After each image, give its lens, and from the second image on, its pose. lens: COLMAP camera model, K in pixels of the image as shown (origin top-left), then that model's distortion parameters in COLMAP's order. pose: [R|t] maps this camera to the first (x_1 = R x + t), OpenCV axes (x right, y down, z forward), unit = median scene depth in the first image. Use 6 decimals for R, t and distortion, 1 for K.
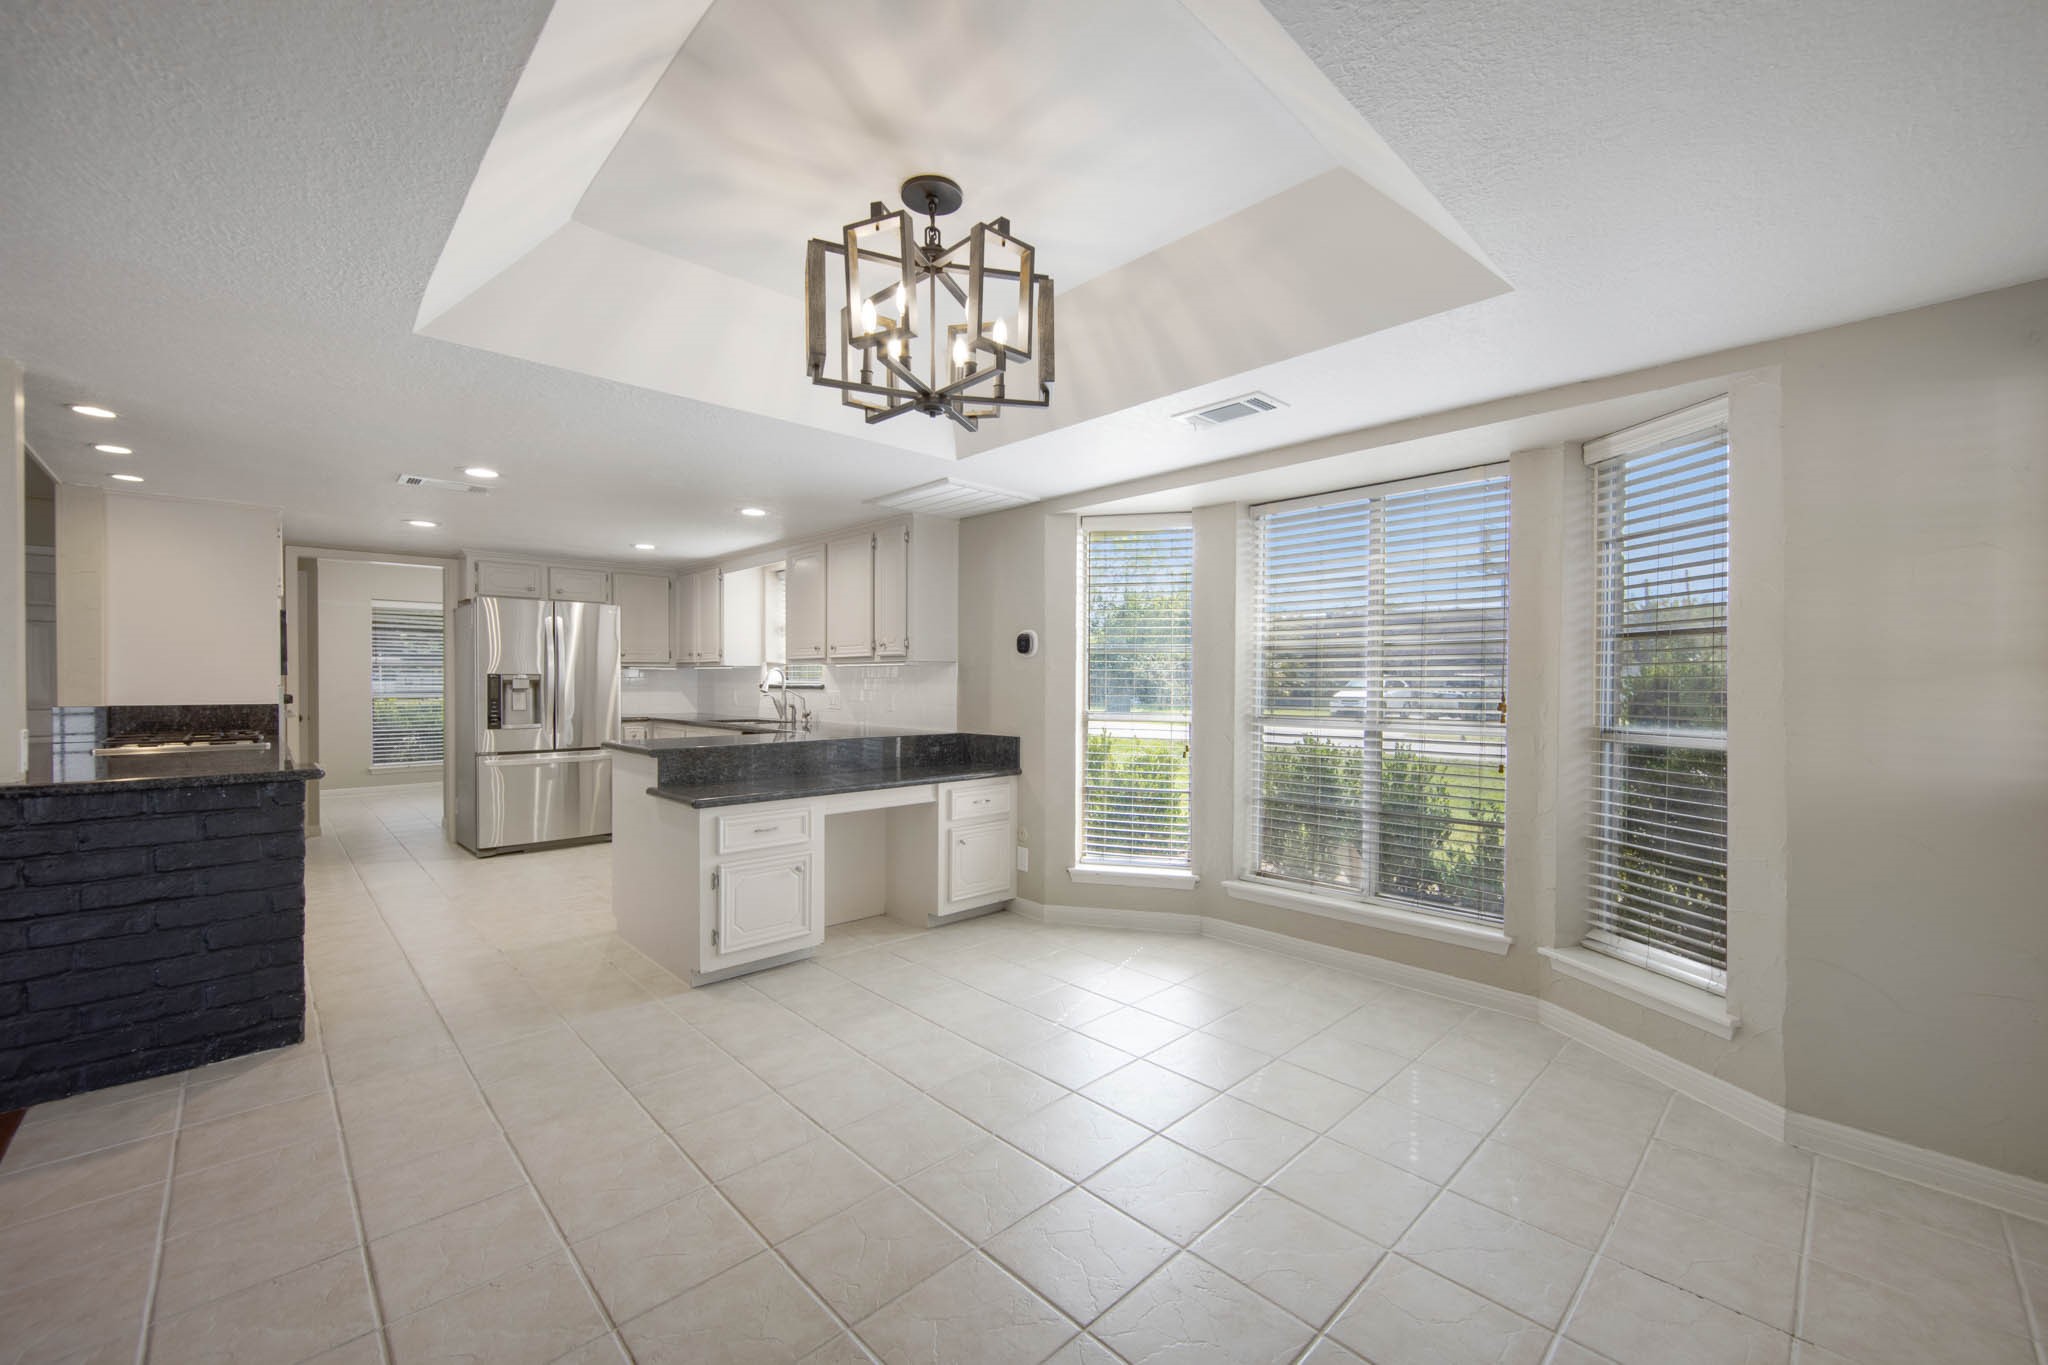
lens RADIAL K [[885.1, 0, 1022.8], [0, 885.1, 695.9], [0, 0, 1]] dist [-0.000396, 0.000486]
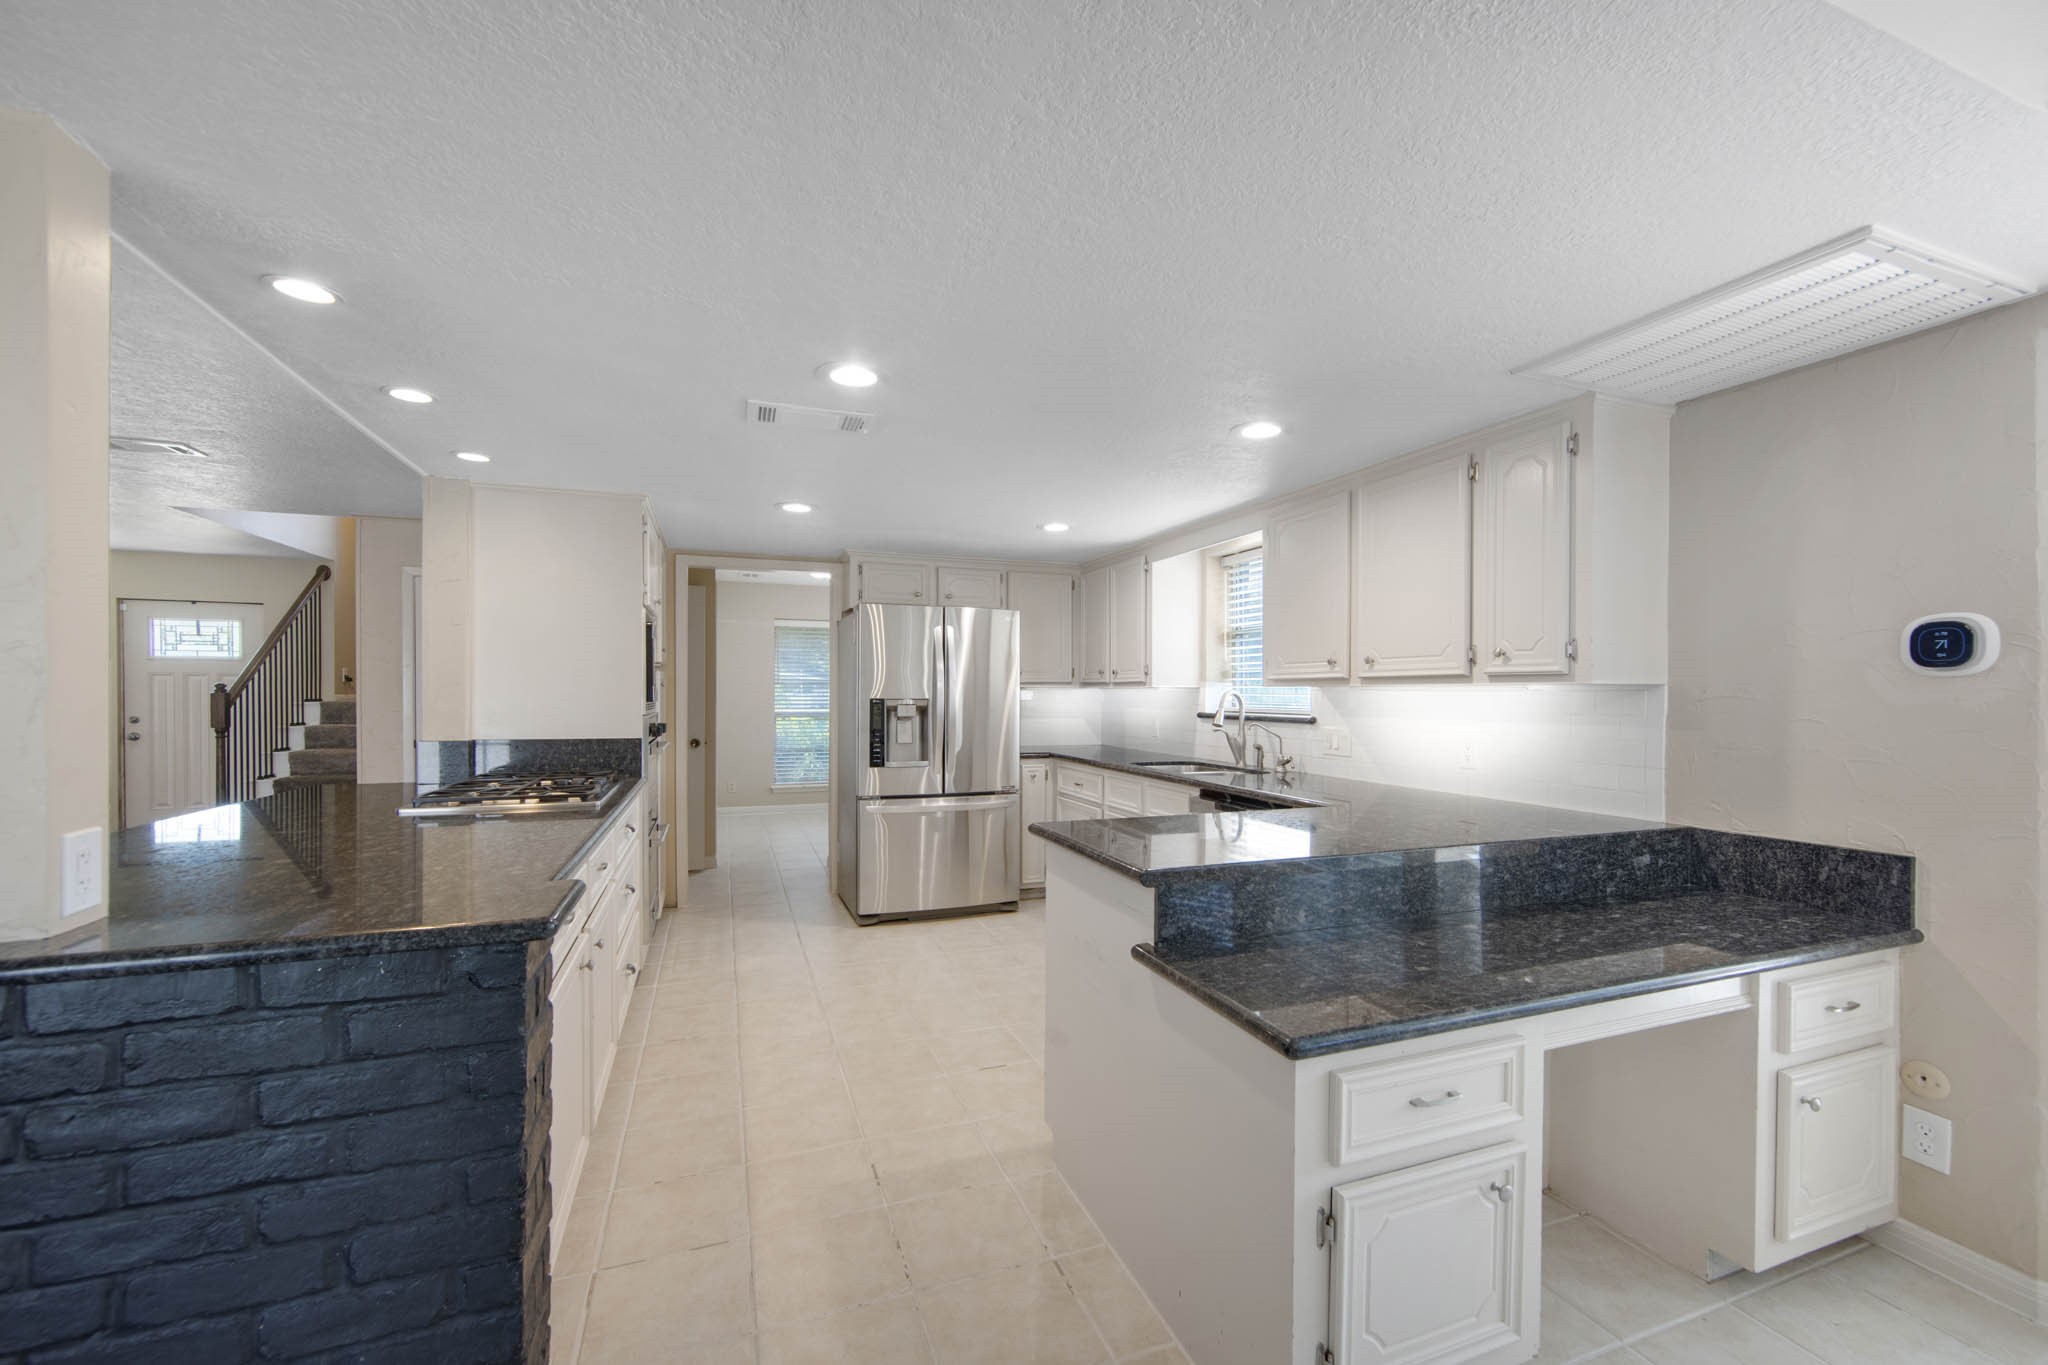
lens RADIAL K [[825.9, 0, 1048.7], [0, 825.9, 700.5], [0, 0, 1]] dist [-0.001543, -0.000076]
pose [[0.942096, 0.003055, -0.335330, -0.215155], [-0.005771, 0.999958, -0.007103, -0.020466], [0.335294, 0.008627, 0.942074, 0.373451]]
